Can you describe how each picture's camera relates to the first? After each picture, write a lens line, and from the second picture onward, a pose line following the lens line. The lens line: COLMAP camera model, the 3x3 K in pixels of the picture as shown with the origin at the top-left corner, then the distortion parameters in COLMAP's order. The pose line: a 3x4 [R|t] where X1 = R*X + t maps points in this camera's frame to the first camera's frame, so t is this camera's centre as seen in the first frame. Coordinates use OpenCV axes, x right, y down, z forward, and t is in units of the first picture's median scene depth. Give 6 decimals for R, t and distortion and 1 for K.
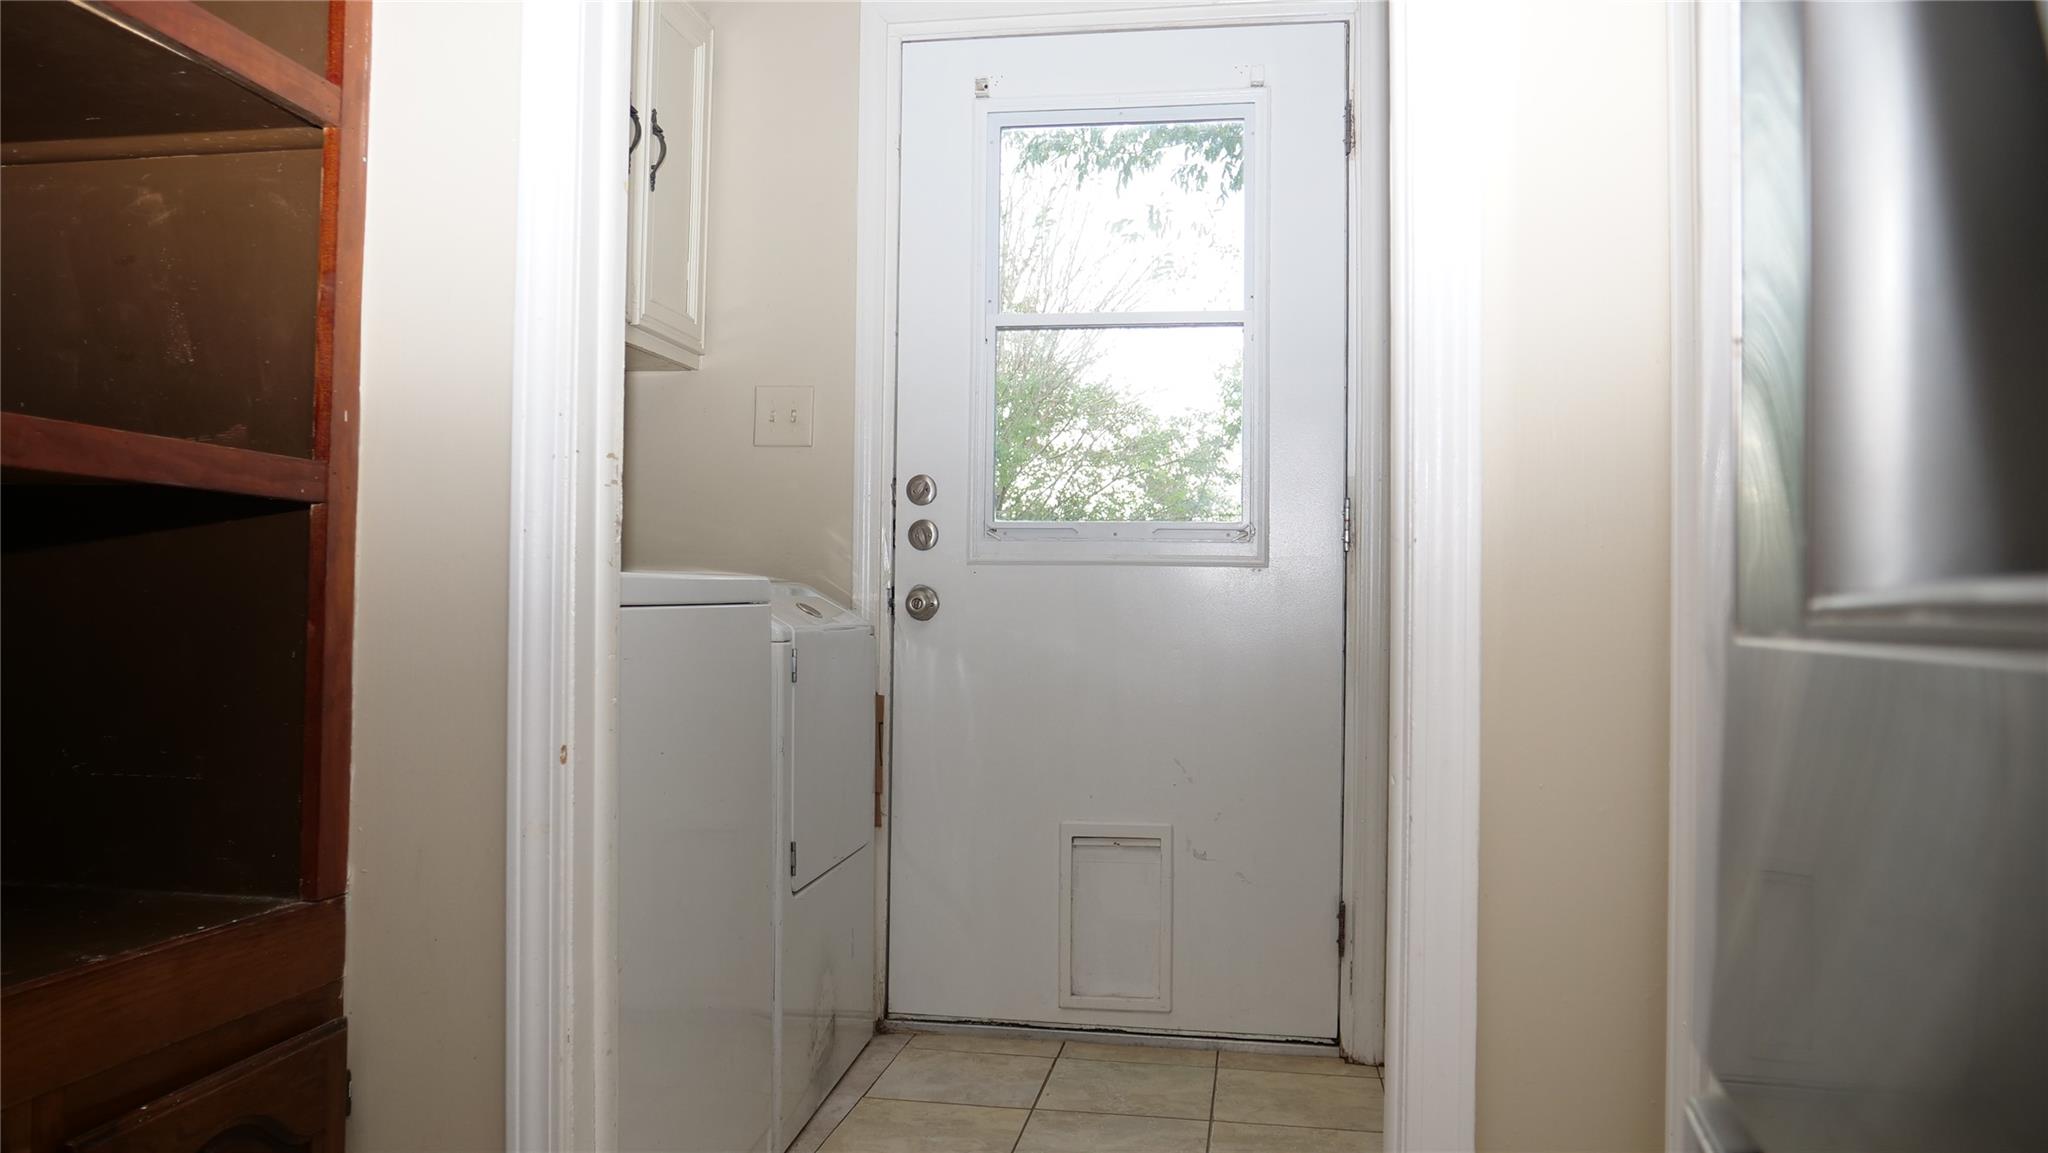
lens RADIAL K [[1472.9, 0, 1022.1], [0, 1472.9, 569.6], [0, 0, 1]] dist [-0.045797, 0.000916]
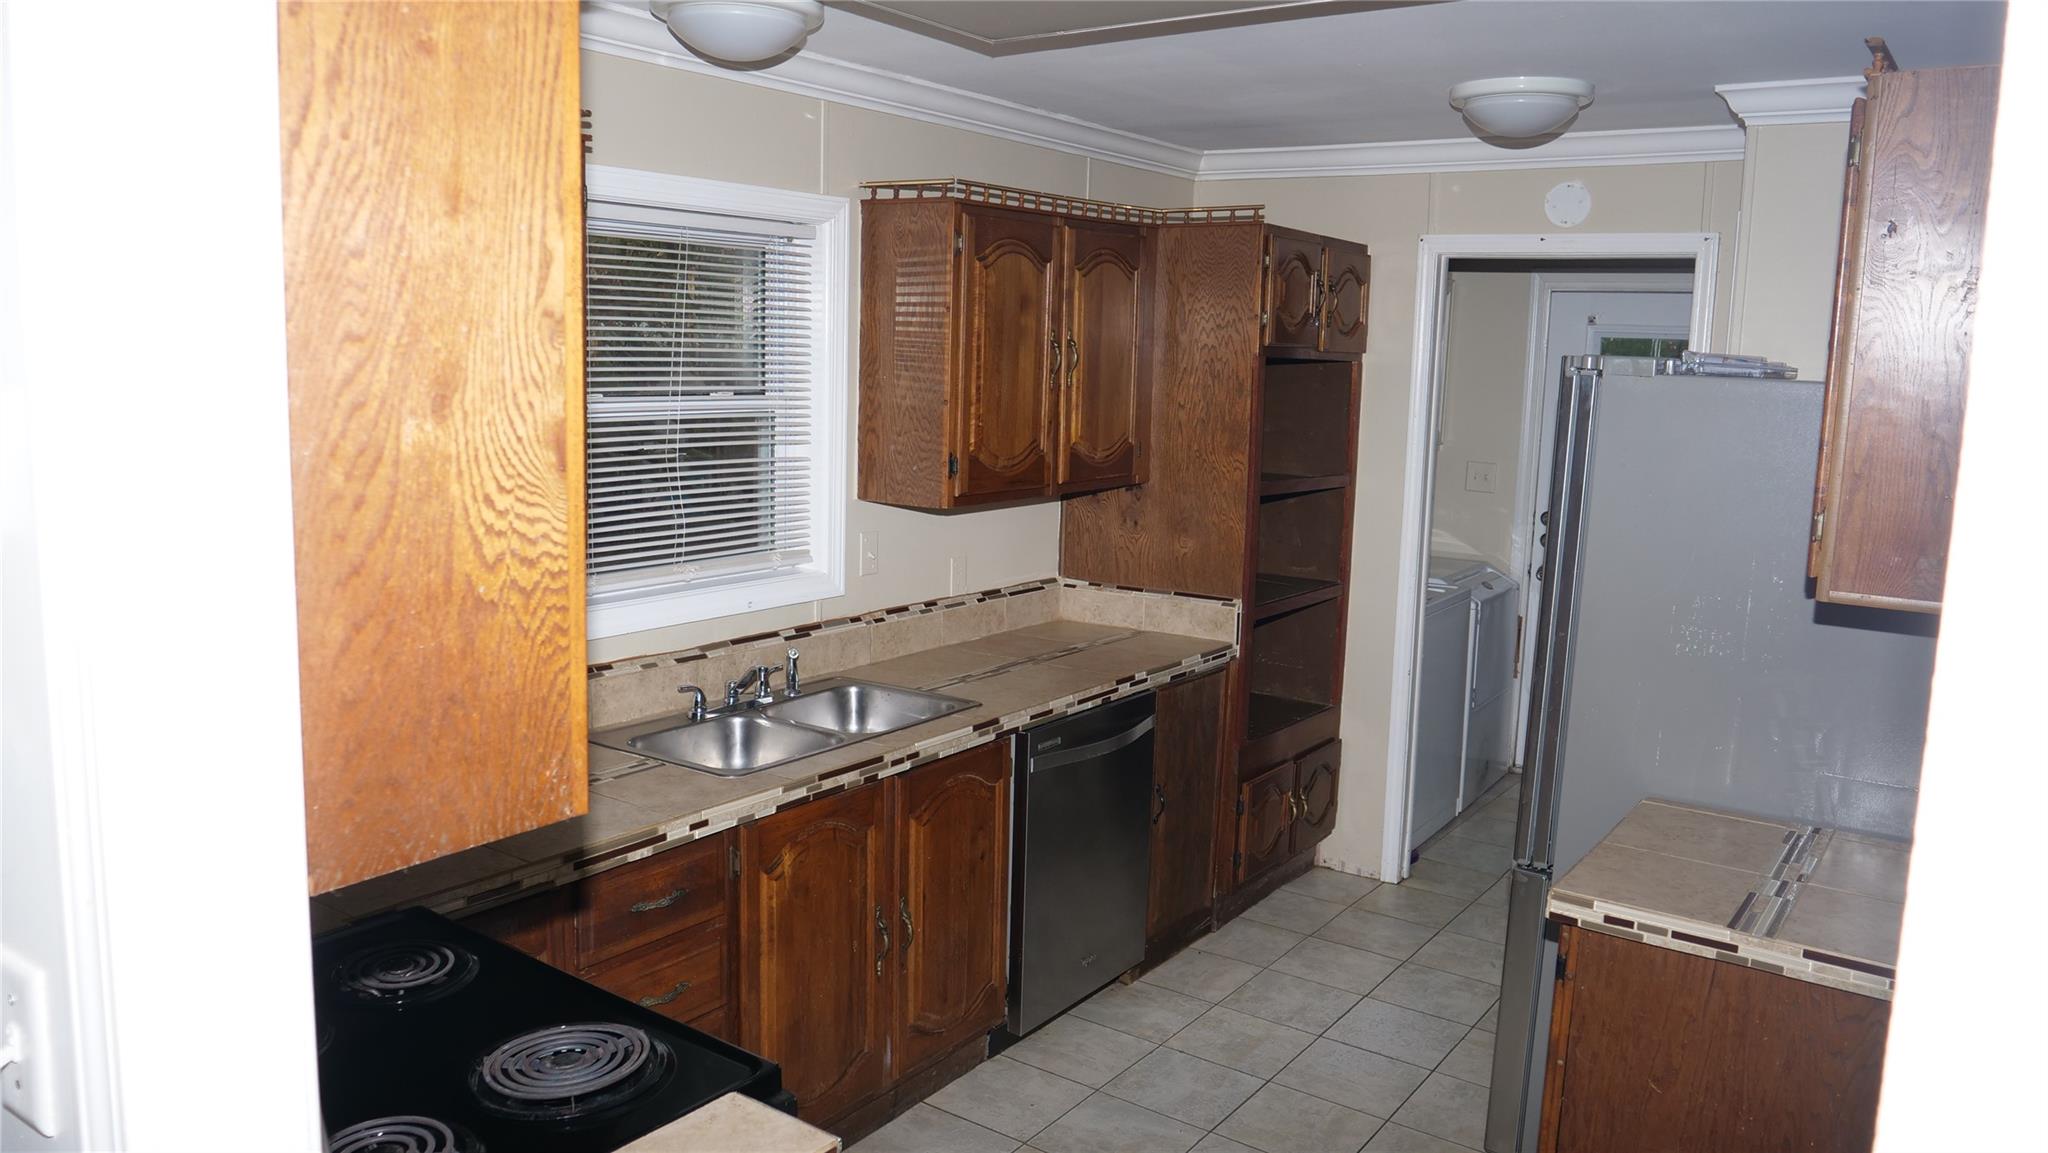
lens RADIAL K [[1472.9, 0, 1022.1], [0, 1472.9, 569.6], [0, 0, 1]] dist [-0.045797, 0.000916]
pose [[0.897461, 0.077885, -0.434164, 0.181535], [-0.005583, 0.986215, 0.165377, -0.350122], [0.441059, -0.145995, 0.885524, -1.252332]]
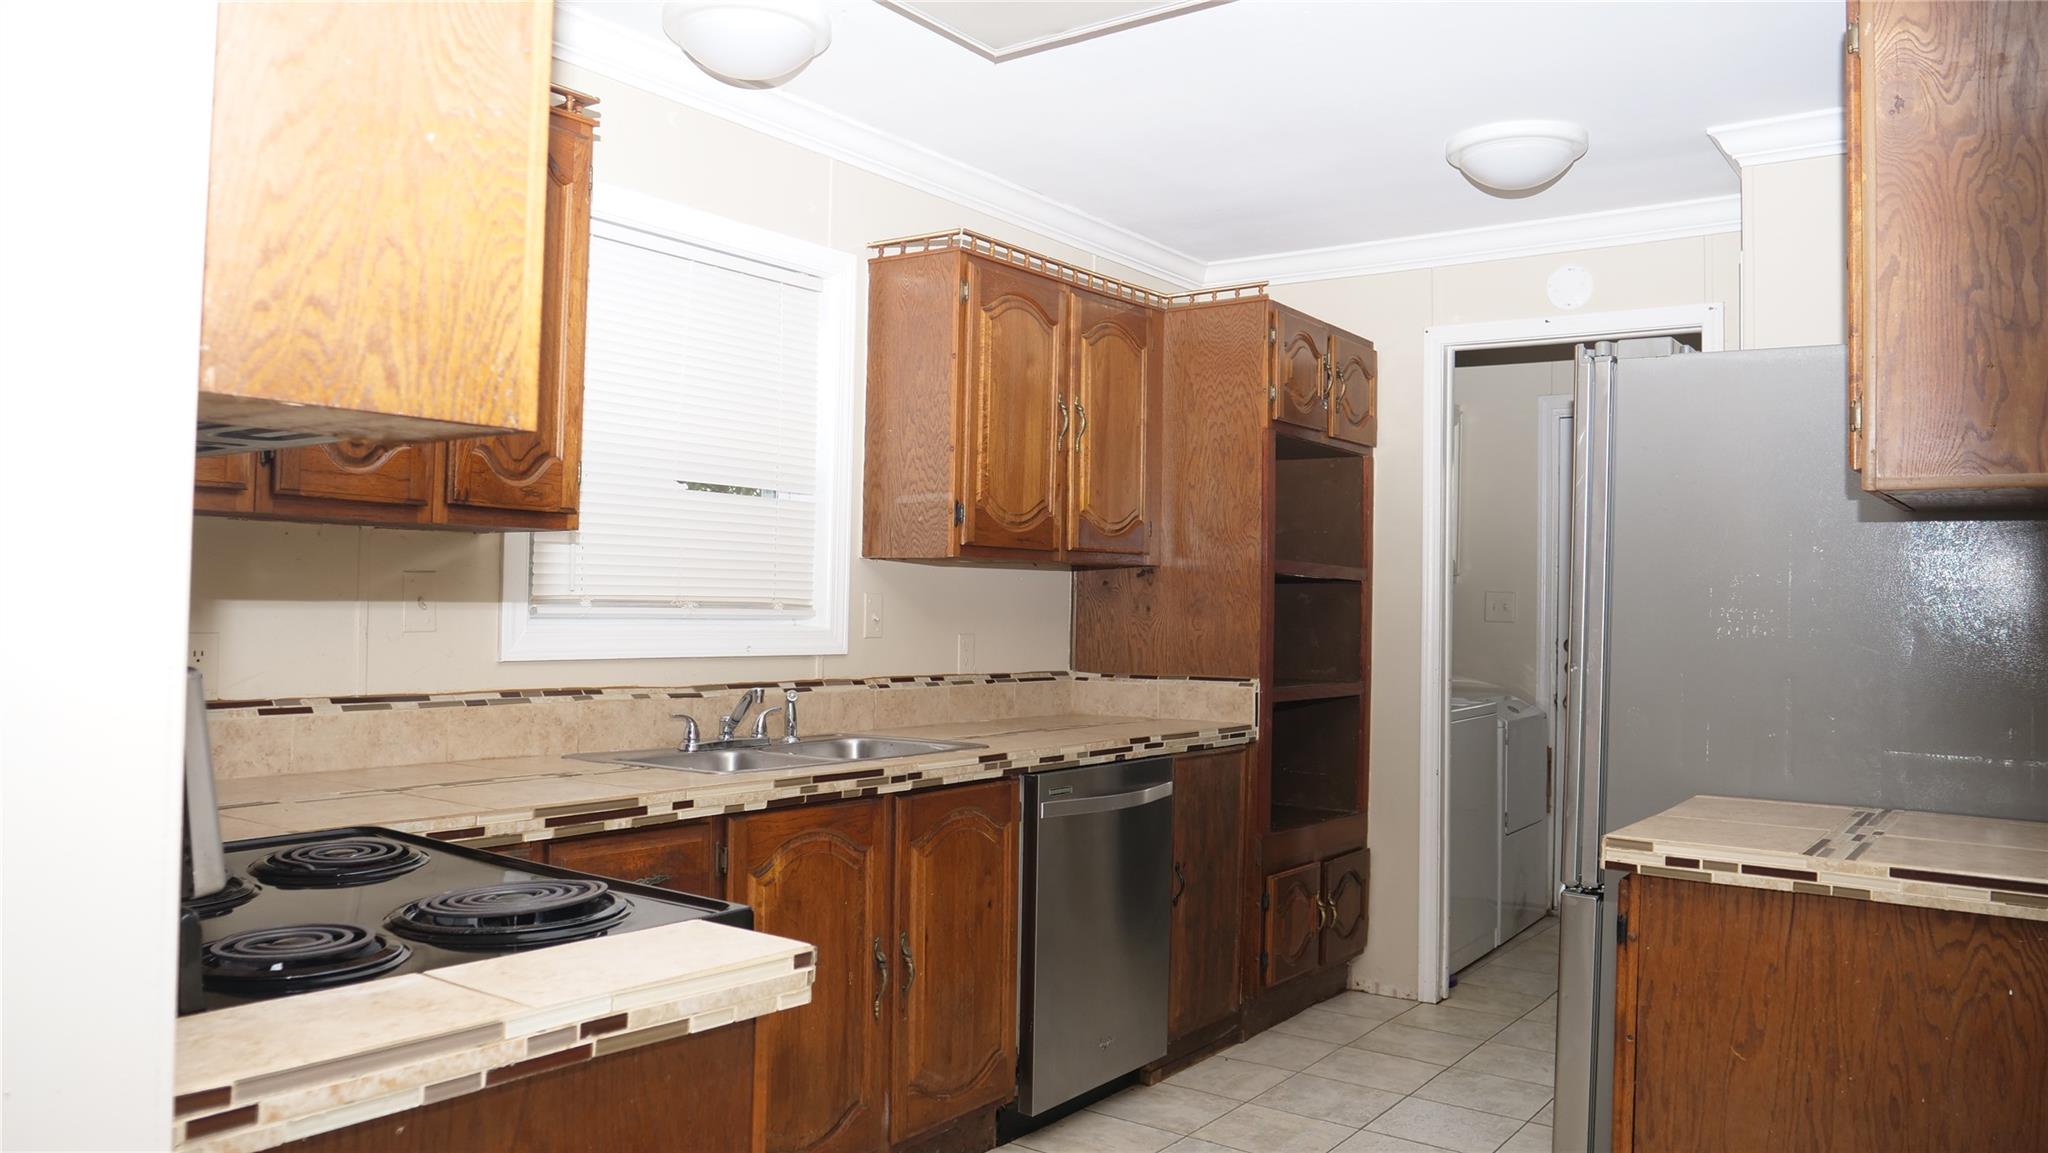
lens RADIAL K [[1472.9, 0, 1022.1], [0, 1472.9, 569.6], [0, 0, 1]] dist [-0.045797, 0.000916]
pose [[0.893158, -0.005244, -0.449713, 0.176357], [0.003276, 0.999981, -0.005155, -0.165534], [0.449731, 0.003131, 0.893158, -1.227239]]
